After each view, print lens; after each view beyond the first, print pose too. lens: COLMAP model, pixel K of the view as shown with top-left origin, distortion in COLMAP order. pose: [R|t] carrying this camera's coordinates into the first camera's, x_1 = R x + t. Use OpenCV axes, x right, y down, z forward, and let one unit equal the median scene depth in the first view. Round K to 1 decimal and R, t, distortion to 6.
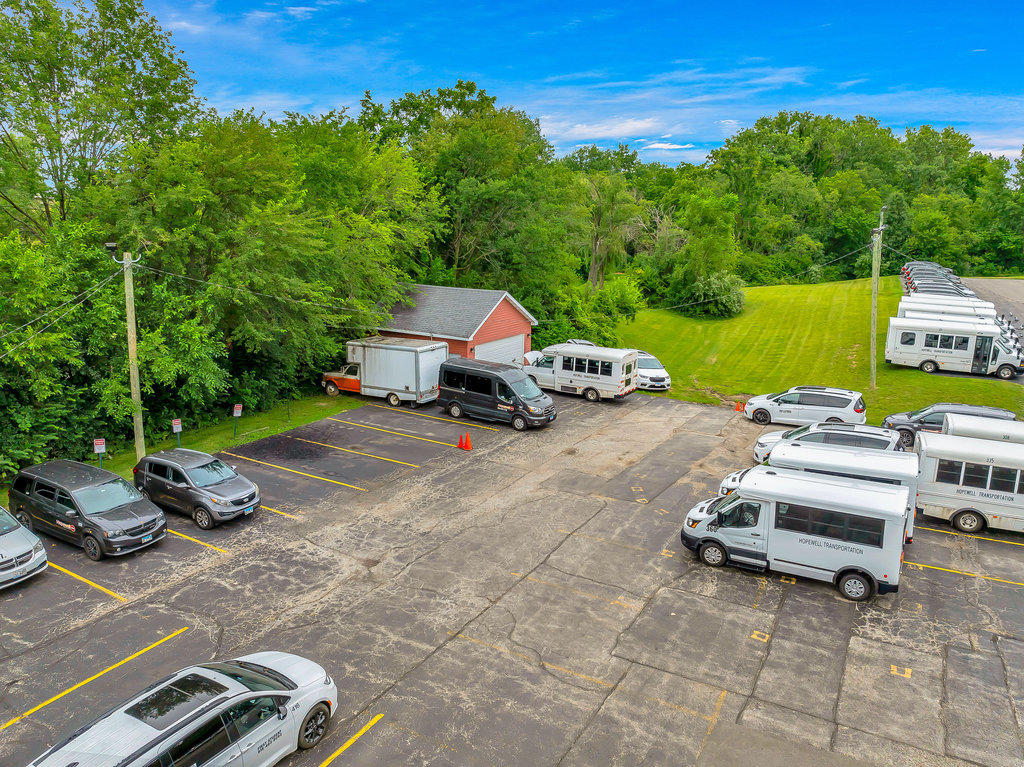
lens RADIAL K [[722.9, 0, 517.8], [0, 722.9, 377.4], [0, 0, 1]] dist [-0.040550, 0.001261]
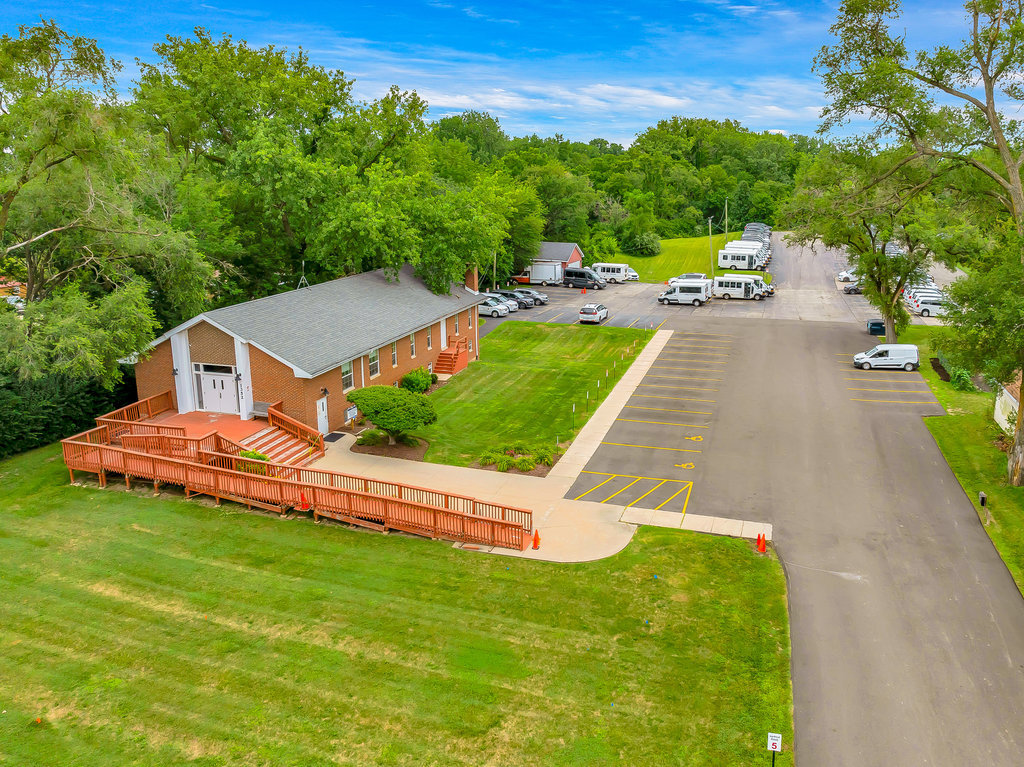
lens RADIAL K [[785.4, 0, 599.1], [0, 785.4, 352.6], [0, 0, 1]] dist [-0.036368, -0.001824]
pose [[0.969428, -0.056100, 0.238877, -0.415677], [0.053546, 0.998418, 0.017172, 0.149597], [-0.239463, -0.003856, 0.970898, -1.146182]]
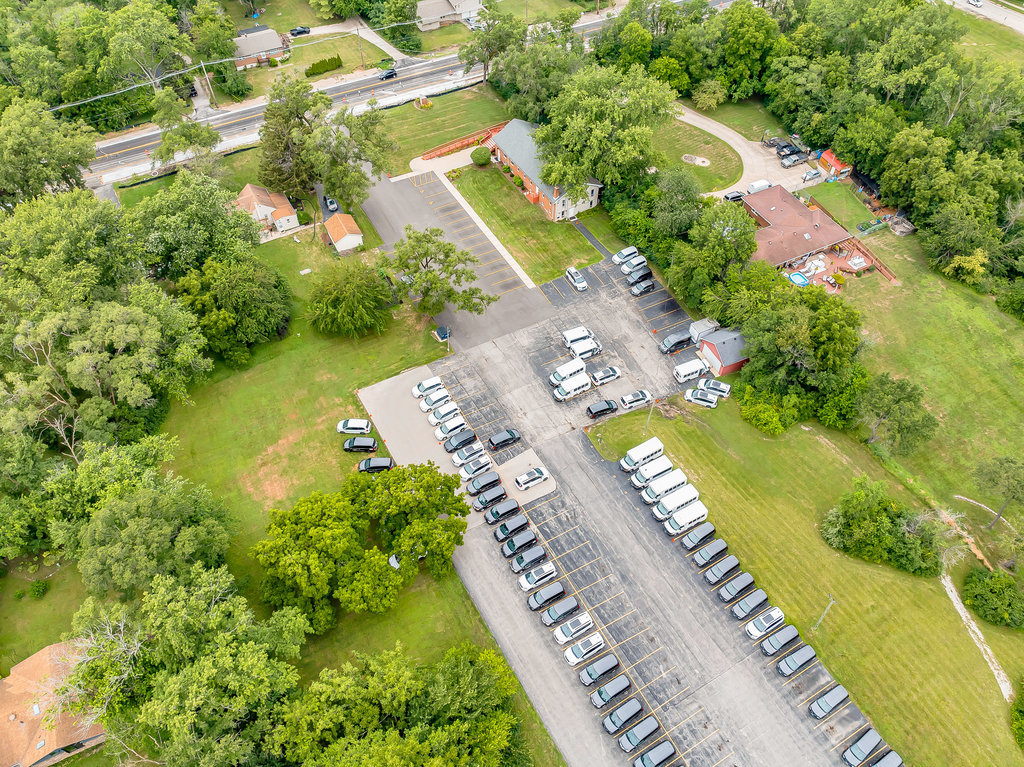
lens RADIAL K [[726.2, 0, 517.2], [0, 726.2, 374.2], [0, 0, 1]] dist [-0.032722, -0.007792]
pose [[-0.555082, 0.631467, -0.541419, 1.471618], [-0.198481, 0.531548, 0.823445, -1.615848], [0.807768, 0.564541, -0.169718, 0.614605]]
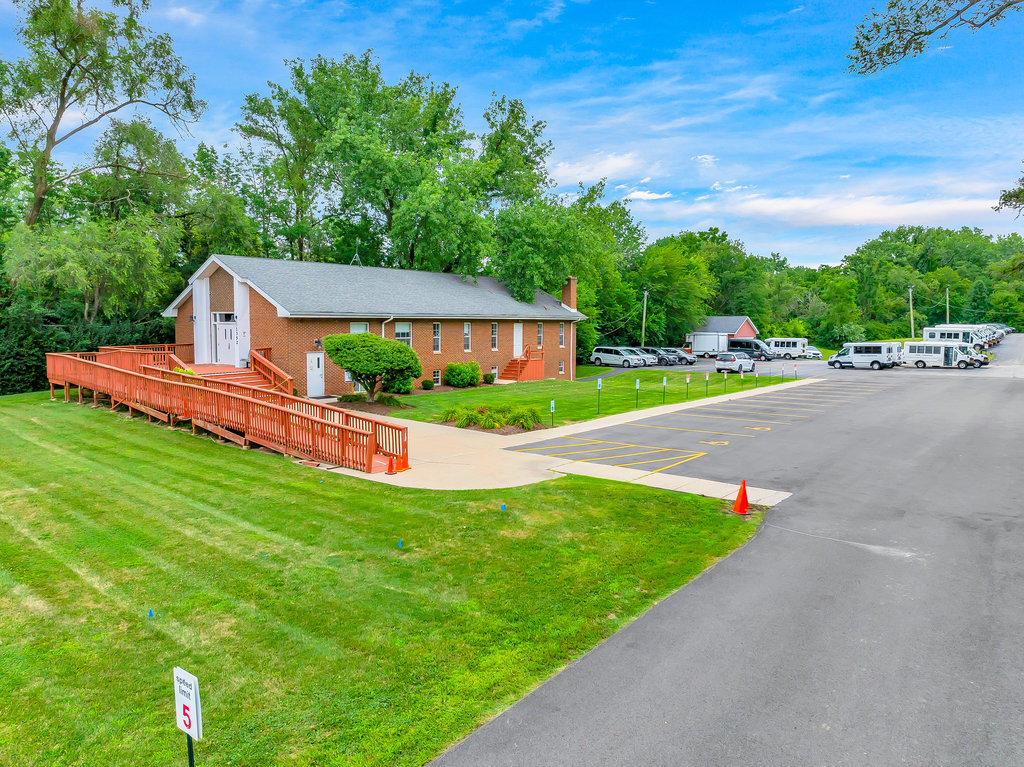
lens RADIAL K [[722.9, 0, 517.8], [0, 722.9, 377.4], [0, 0, 1]] dist [-0.040550, 0.001261]
pose [[0.983210, 0.003423, -0.182444, -0.217773], [-0.030040, 0.989220, -0.143326, 0.293024], [0.179987, 0.146400, 0.972714, -0.934533]]
